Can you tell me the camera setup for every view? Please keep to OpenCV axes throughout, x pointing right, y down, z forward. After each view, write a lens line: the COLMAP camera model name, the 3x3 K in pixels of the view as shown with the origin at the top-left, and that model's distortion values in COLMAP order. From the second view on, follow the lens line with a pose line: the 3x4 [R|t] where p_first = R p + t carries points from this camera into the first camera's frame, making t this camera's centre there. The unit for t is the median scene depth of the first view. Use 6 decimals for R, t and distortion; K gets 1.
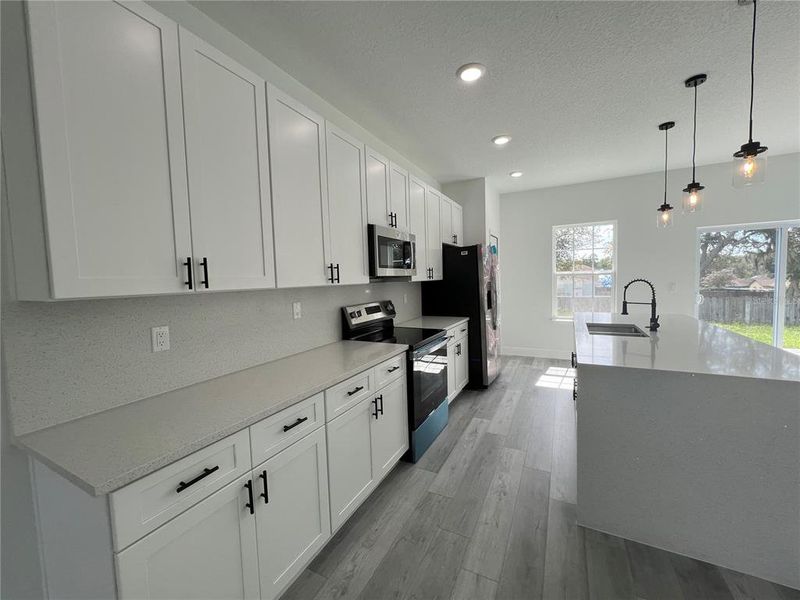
lens RADIAL K [[319.6, 0, 399.2], [0, 319.6, 298.3], [0, 0, 1]] dist [-0.002700, 0.000731]
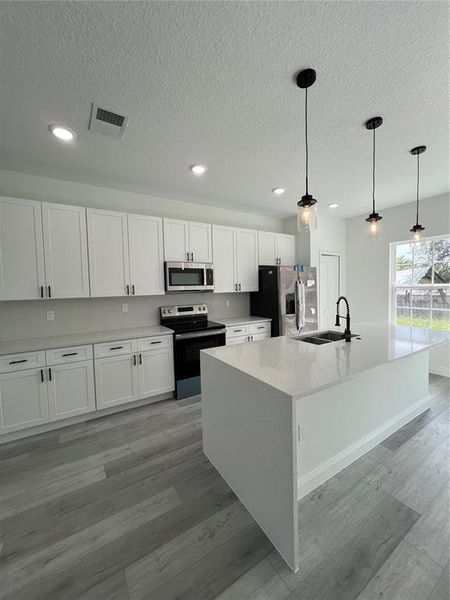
lens RADIAL K [[239.7, 0, 229.0], [0, 239.7, 298.7], [0, 0, 1]] dist [-0.002700, 0.000731]
pose [[0.864921, 0.036606, -0.500572, 0.937767], [-0.035478, 0.999301, 0.011776, -0.054557], [0.500653, 0.007573, 0.865615, 0.017267]]
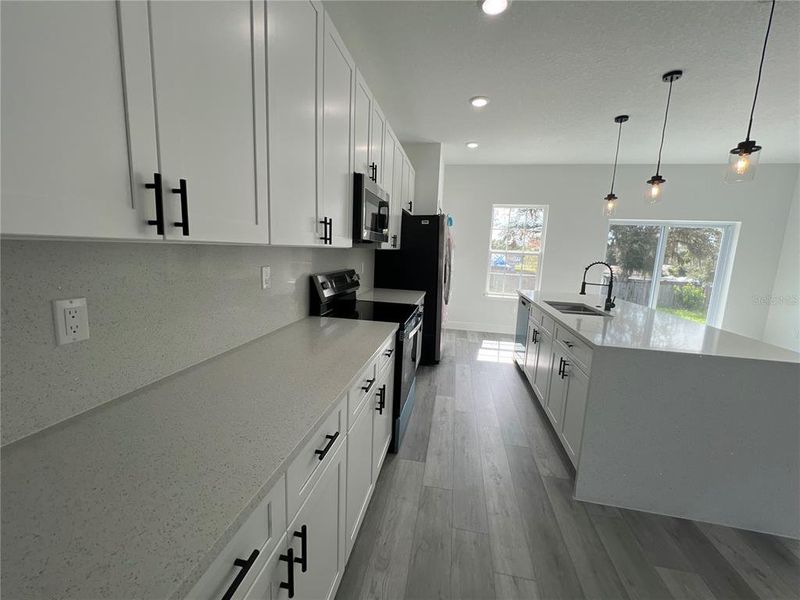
lens RADIAL K [[319.6, 0, 398.3], [0, 319.6, 298.2], [0, 0, 1]] dist [-0.002700, 0.000731]
pose [[0.955264, 0.025209, 0.294677, -0.228400], [-0.052185, 0.995095, 0.084040, 0.006889], [-0.291113, -0.095658, 0.951894, 0.190964]]
